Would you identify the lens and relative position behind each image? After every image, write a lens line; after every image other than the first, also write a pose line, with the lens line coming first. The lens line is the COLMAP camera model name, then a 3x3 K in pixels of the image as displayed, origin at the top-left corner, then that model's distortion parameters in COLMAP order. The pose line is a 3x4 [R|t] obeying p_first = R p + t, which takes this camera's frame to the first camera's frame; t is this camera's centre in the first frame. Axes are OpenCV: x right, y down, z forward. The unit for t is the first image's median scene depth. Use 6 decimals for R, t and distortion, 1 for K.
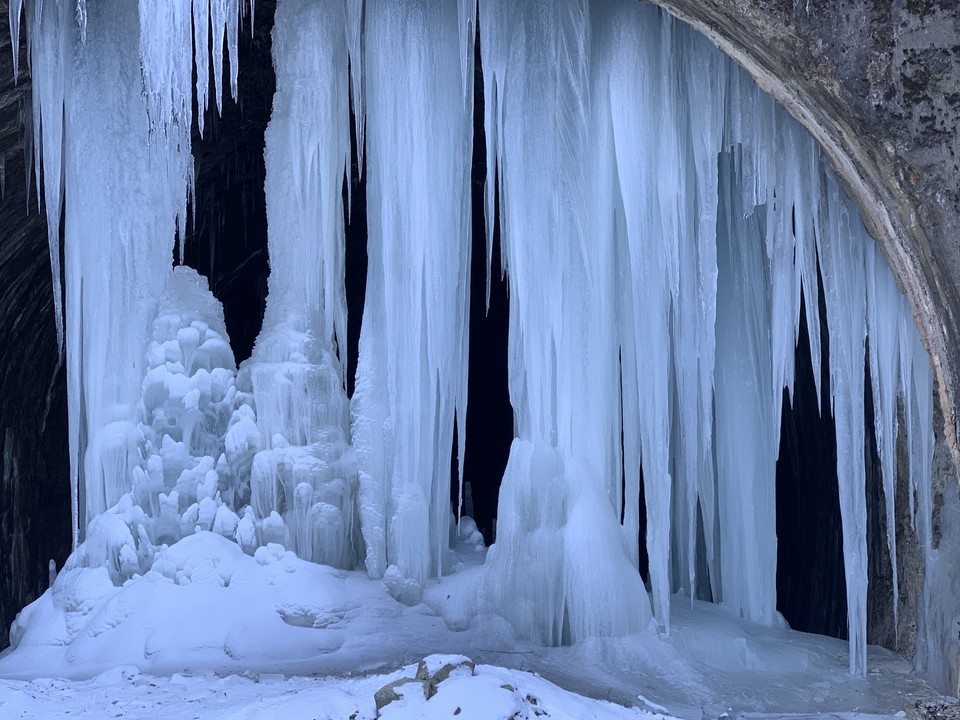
lens RADIAL K [[1711.0, 0, 479.5], [0, 1711.0, 351.8], [0, 0, 1]] dist [0.043775, 0.000000]
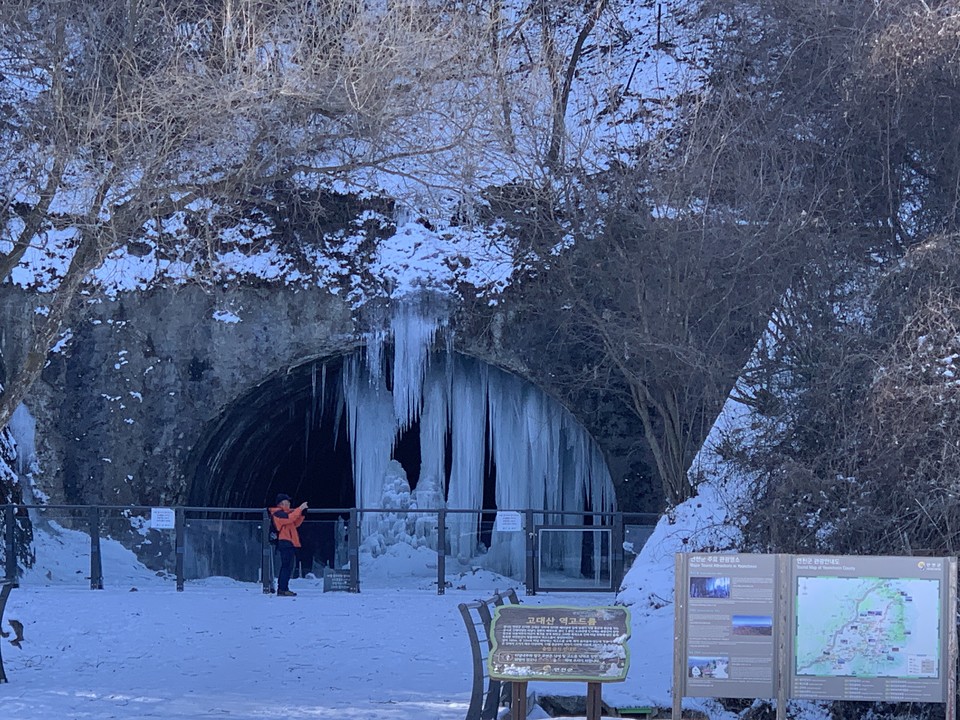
lens RADIAL K [[3481.6, 0, 481.5], [0, 3481.6, 358.4], [0, 0, 1]] dist [-0.278237, 0.000000]
pose [[0.999861, 0.016677, -0.000803, -0.008626], [-0.016690, 0.999670, -0.019535, -0.118030], [0.000477, 0.019546, 0.999809, -5.630616]]
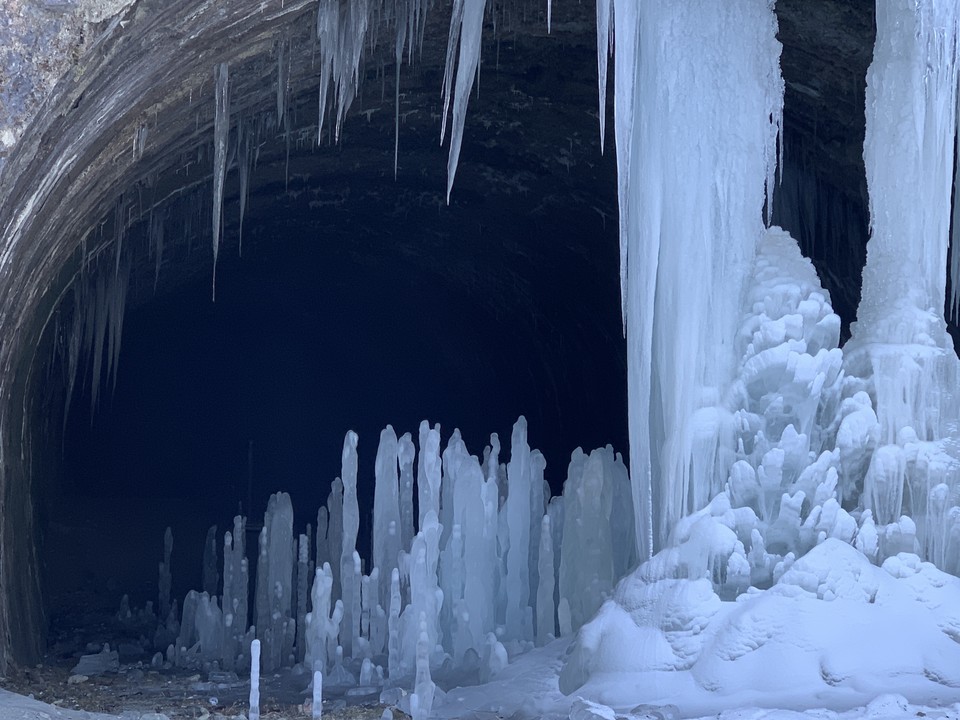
lens RADIAL K [[2032.1, 0, 461.1], [0, 2032.1, 353.3], [0, 0, 1]] dist [0.113034, 0.000000]
pose [[0.953211, 0.032293, 0.300575, -0.642888], [-0.037376, 0.999239, 0.011173, 0.007577], [-0.299985, -0.021885, 0.953693, 0.081419]]
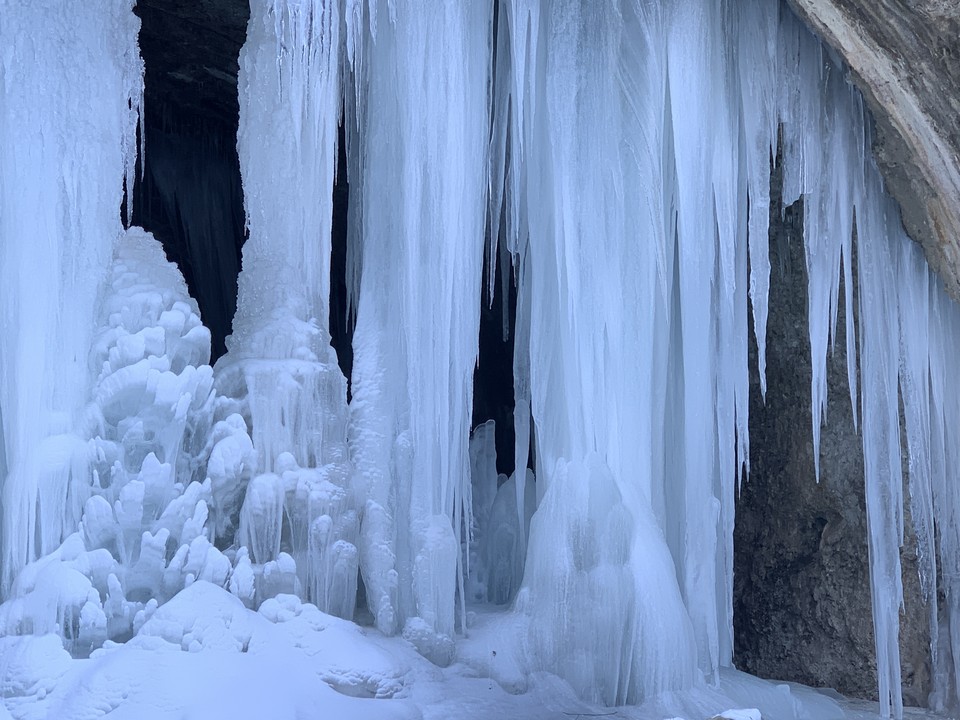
lens RADIAL K [[2293.4, 0, 488.1], [0, 2293.4, 355.3], [0, 0, 1]] dist [0.045915, 0.000000]
pose [[0.856937, 0.023897, 0.514868, -0.570855], [-0.023891, 0.999693, -0.006636, 0.008869], [-0.514868, -0.006614, 0.857244, 0.066922]]
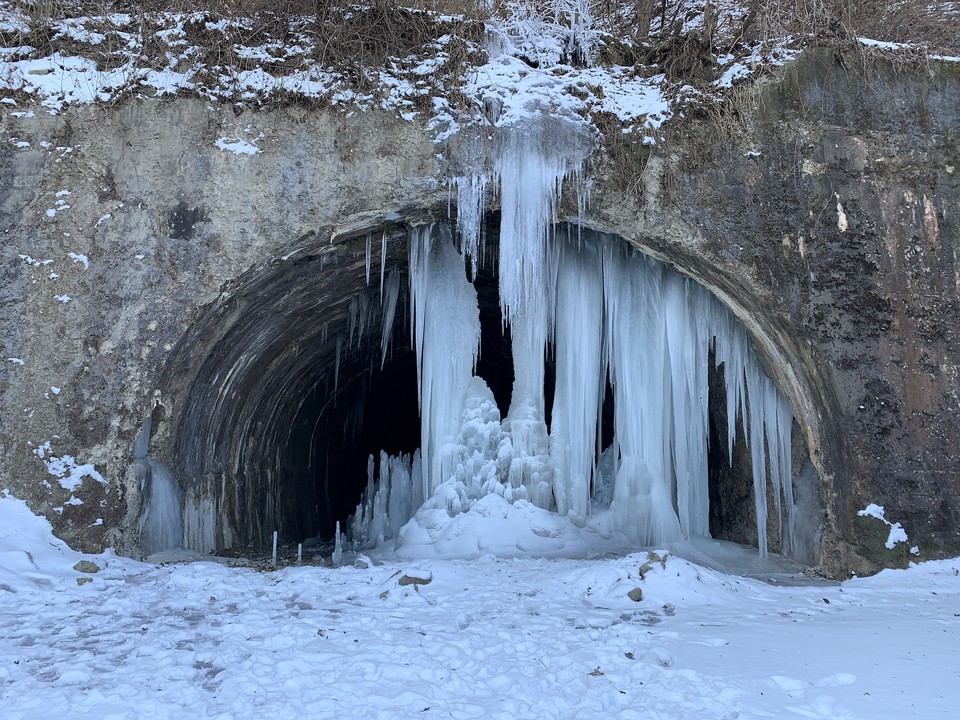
lens RADIAL K [[734.0, 0, 483.8], [0, 734.0, 355.7], [0, 0, 1]] dist [0.057996, -0.101040]
pose [[0.981189, 0.048019, 0.186984, -0.359062], [-0.032460, 0.995818, -0.085402, 0.006579], [-0.190303, 0.077726, 0.978644, 0.035944]]
